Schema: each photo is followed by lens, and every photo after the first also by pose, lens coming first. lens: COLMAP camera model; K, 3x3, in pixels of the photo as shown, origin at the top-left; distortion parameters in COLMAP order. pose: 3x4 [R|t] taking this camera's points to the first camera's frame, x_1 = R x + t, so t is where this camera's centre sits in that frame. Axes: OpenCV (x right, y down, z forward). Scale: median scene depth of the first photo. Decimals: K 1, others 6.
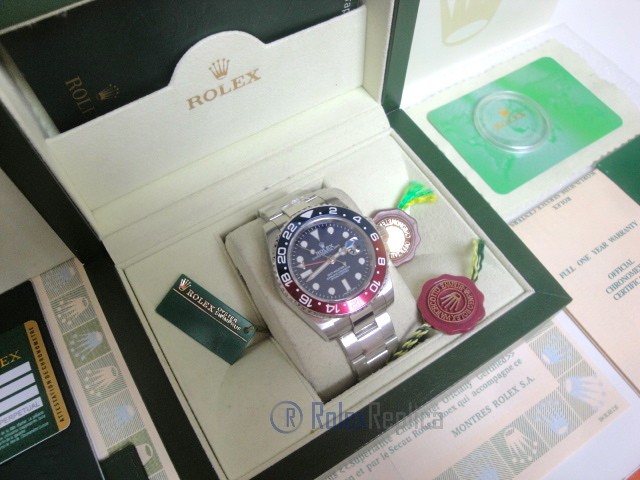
lens RADIAL K [[526.3, 0, 319.0], [0, 526.3, 237.8], [0, 0, 1]] dist [-0.133924, 0.090511]
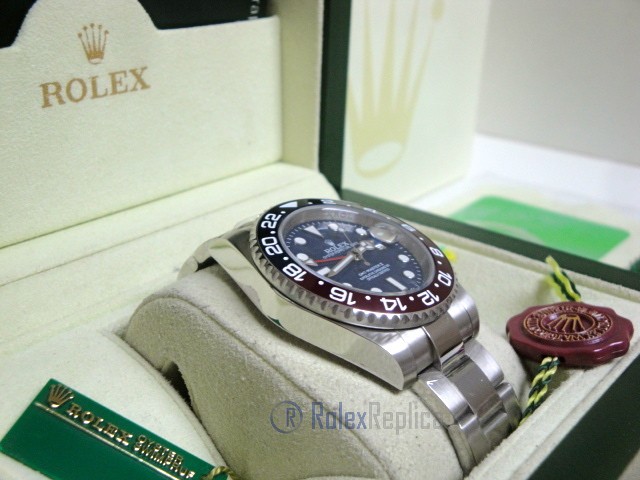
lens RADIAL K [[841.5, 0, 319.3], [0, 841.5, 245.4], [0, 0, 1]] dist [0.071555, 0.000000]
pose [[0.938816, -0.103246, 0.328579, -0.277924], [0.282399, 0.776888, -0.562757, 0.479783], [-0.197166, 0.621116, 0.758512, 0.302322]]
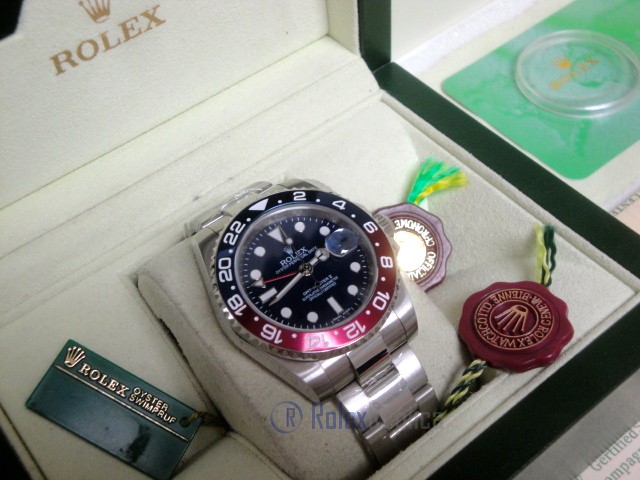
lens RADIAL K [[841.5, 0, 321.2], [0, 841.5, 241.2], [0, 0, 1]] dist [0.071555, 0.000000]
pose [[0.991201, -0.131177, 0.017696, 0.025803], [0.132226, 0.975157, -0.177719, 0.173720], [0.006056, 0.178495, 0.983922, 0.011714]]
